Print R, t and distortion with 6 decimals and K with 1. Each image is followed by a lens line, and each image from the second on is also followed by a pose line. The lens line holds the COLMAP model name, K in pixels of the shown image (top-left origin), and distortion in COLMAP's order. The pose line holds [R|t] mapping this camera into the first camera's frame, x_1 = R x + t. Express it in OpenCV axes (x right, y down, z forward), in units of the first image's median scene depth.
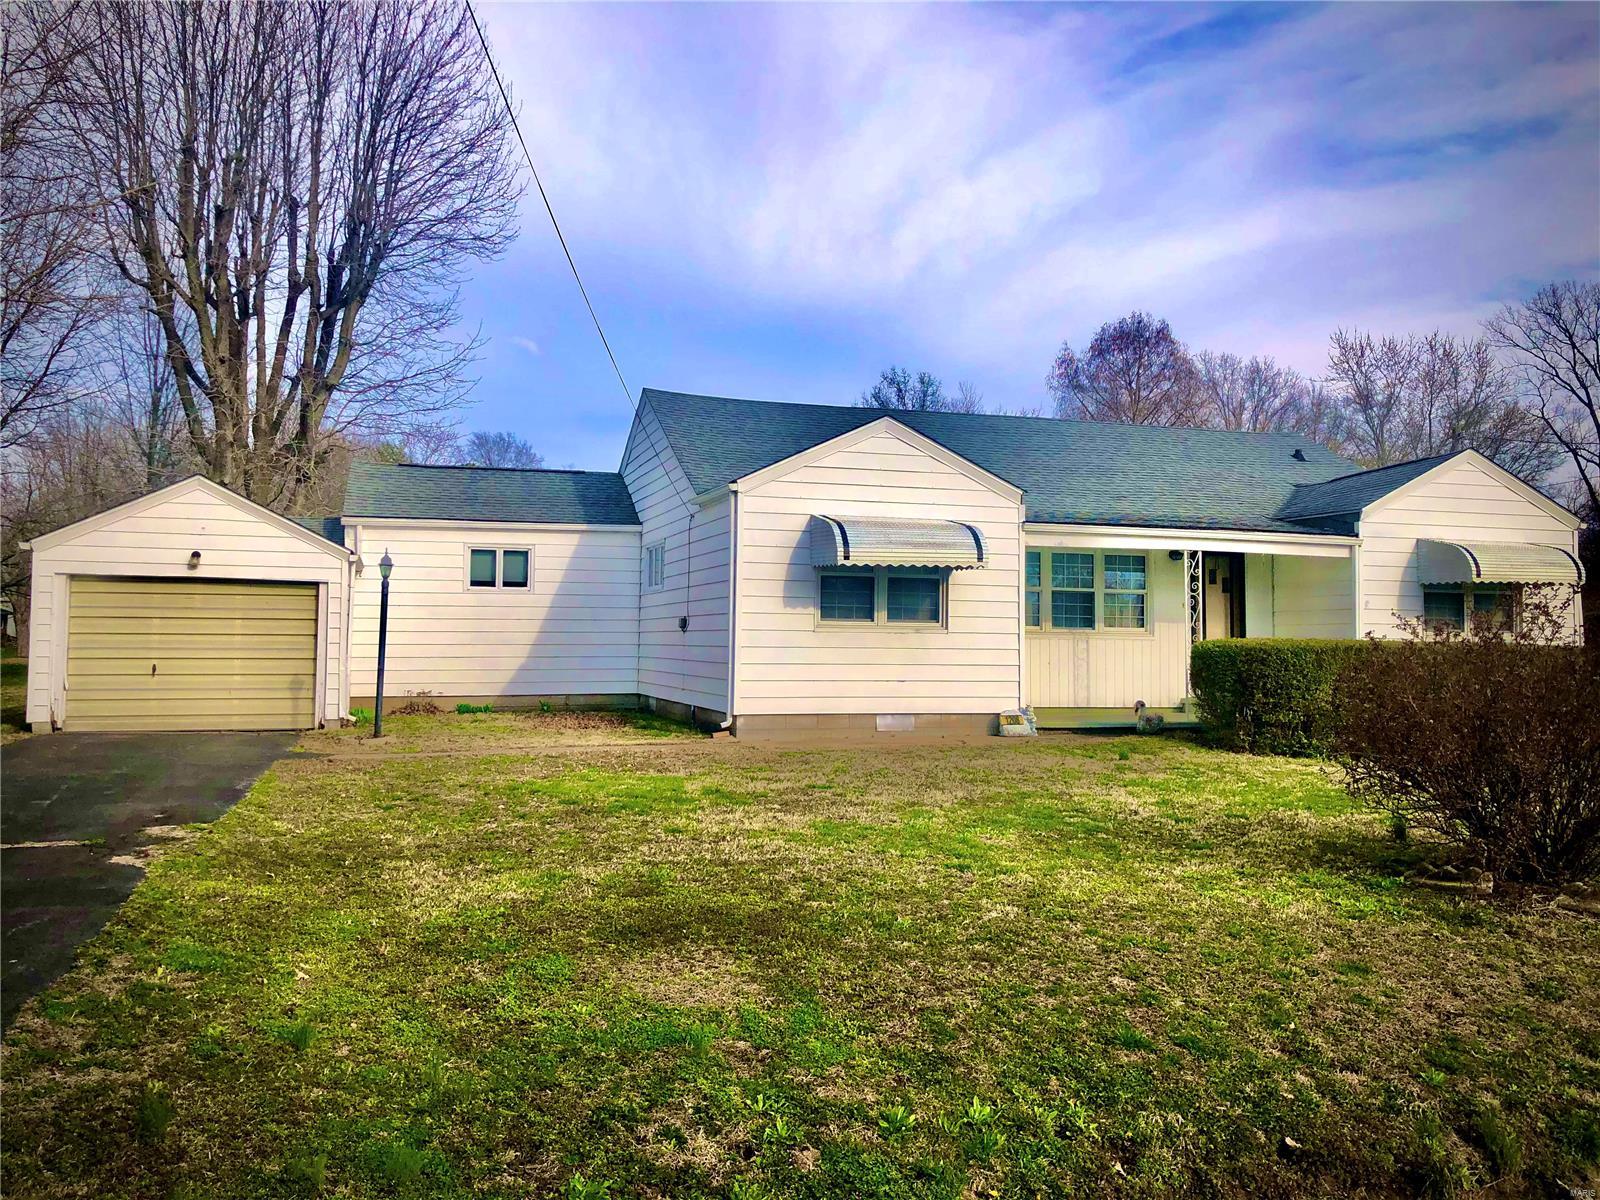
lens RADIAL K [[1279.7, 0, 804.4], [0, 1279.7, 582.1], [0, 0, 1]] dist [0.132219, -0.218493]
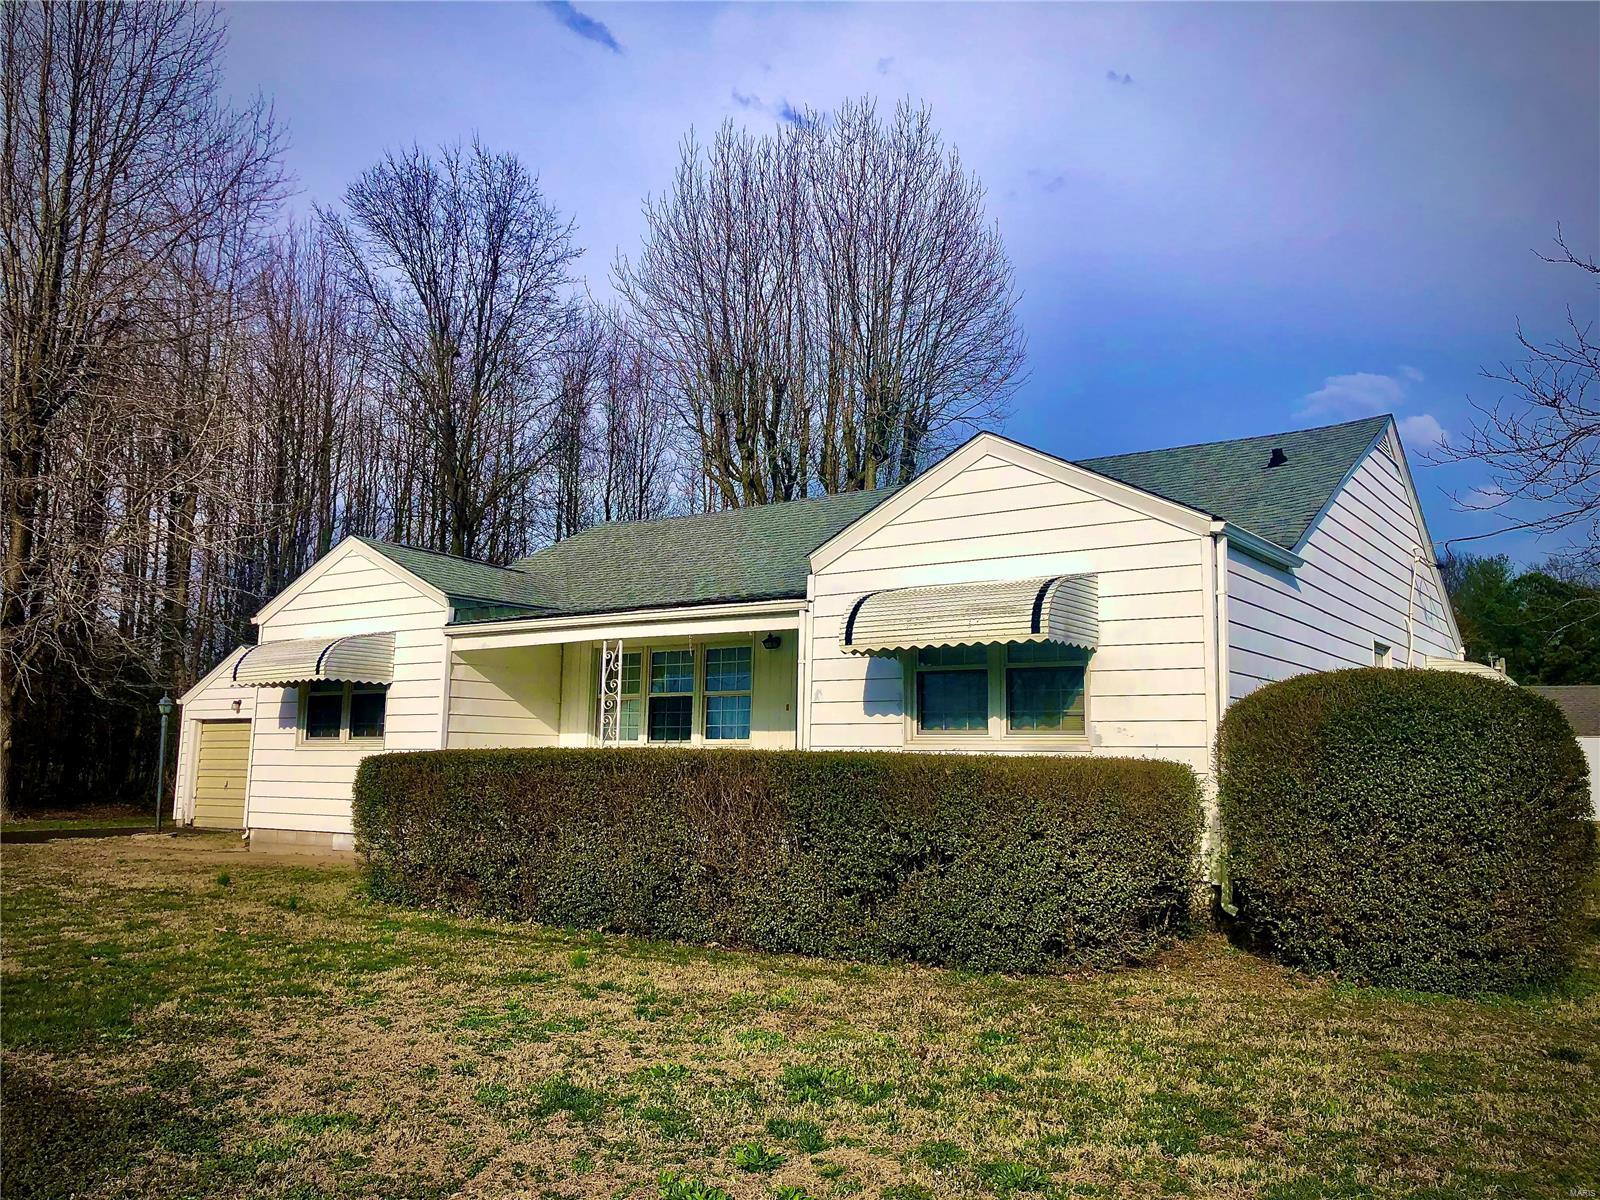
lens RADIAL K [[1296.5, 0, 800.0], [0, 1296.5, 600.0], [0, 0, 1]] dist [0.063322, -0.059193]
pose [[0.591362, -0.102126, -0.799914, 1.009748], [0.045377, 0.994591, -0.093434, 0.031382], [0.805129, 0.018956, 0.592797, 0.618700]]
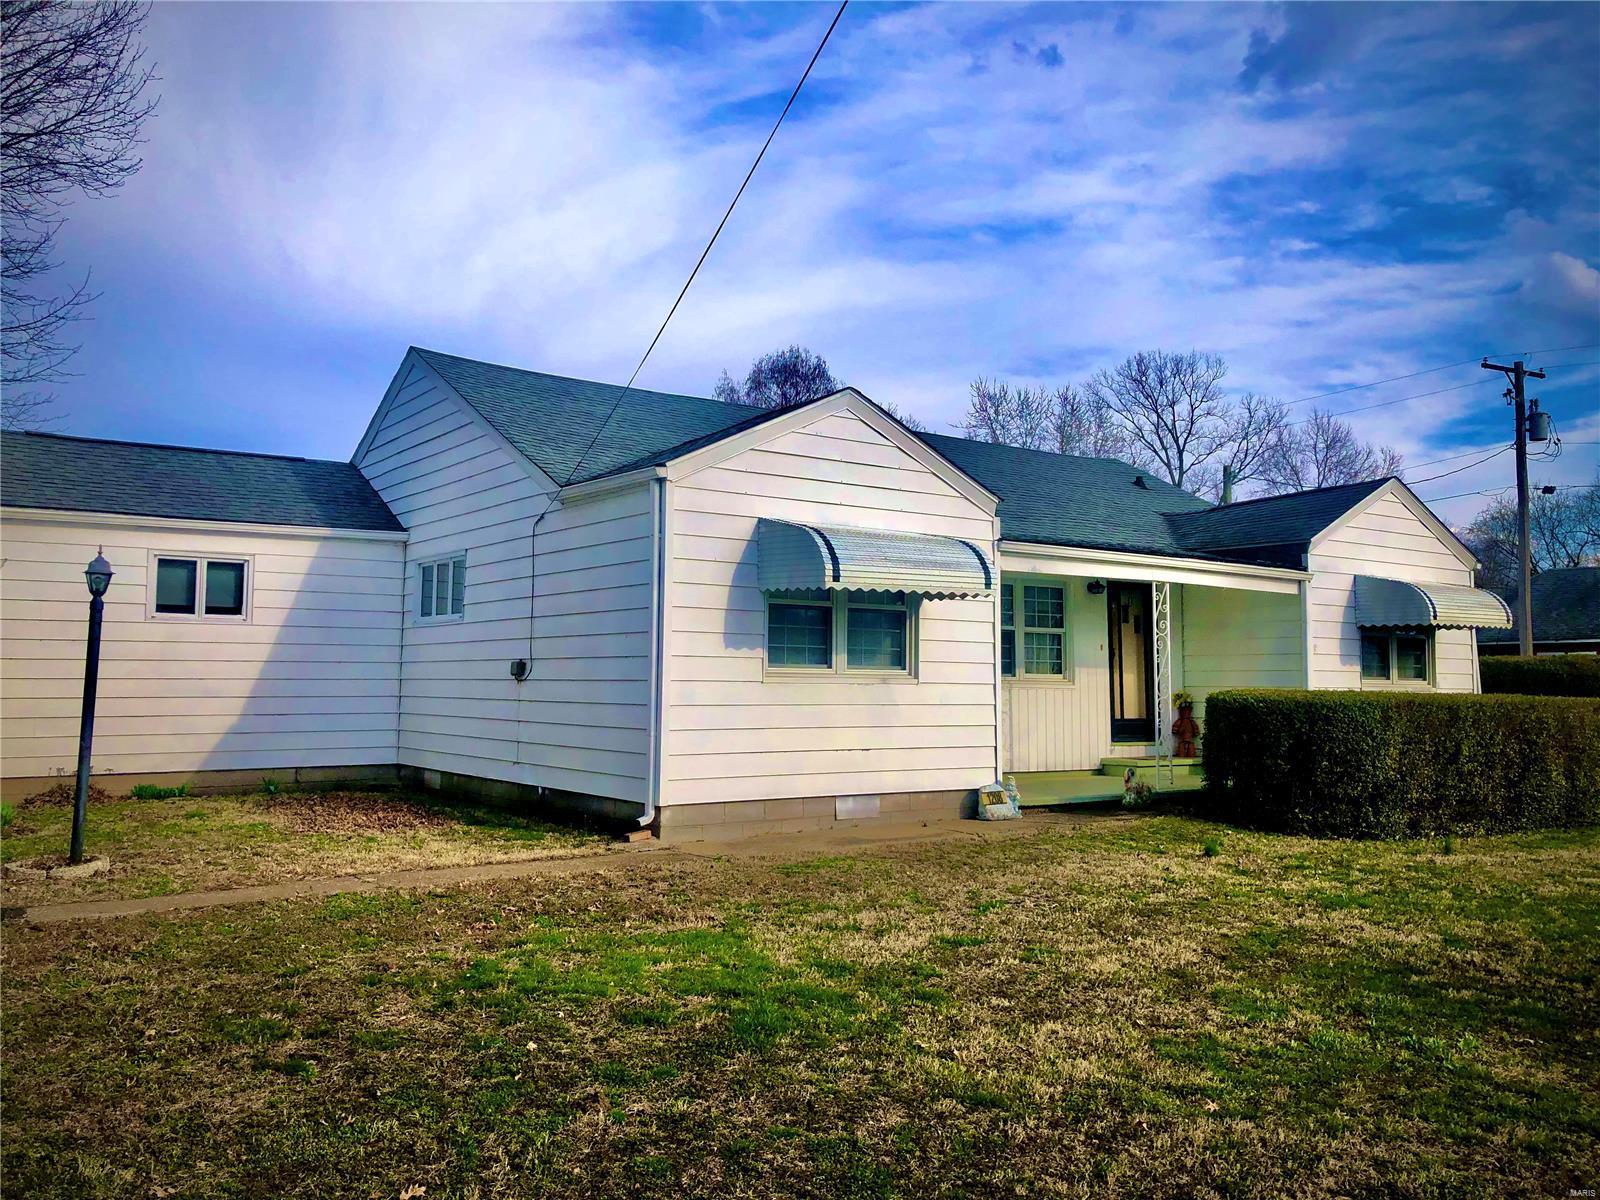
lens RADIAL K [[1296.5, 0, 800.0], [0, 1296.5, 600.0], [0, 0, 1]] dist [0.063322, -0.059193]
pose [[0.953603, 0.018122, 0.300521, -0.168303], [-0.013916, 0.999773, -0.016130, 0.003788], [-0.300745, 0.011200, 0.953639, 0.276939]]
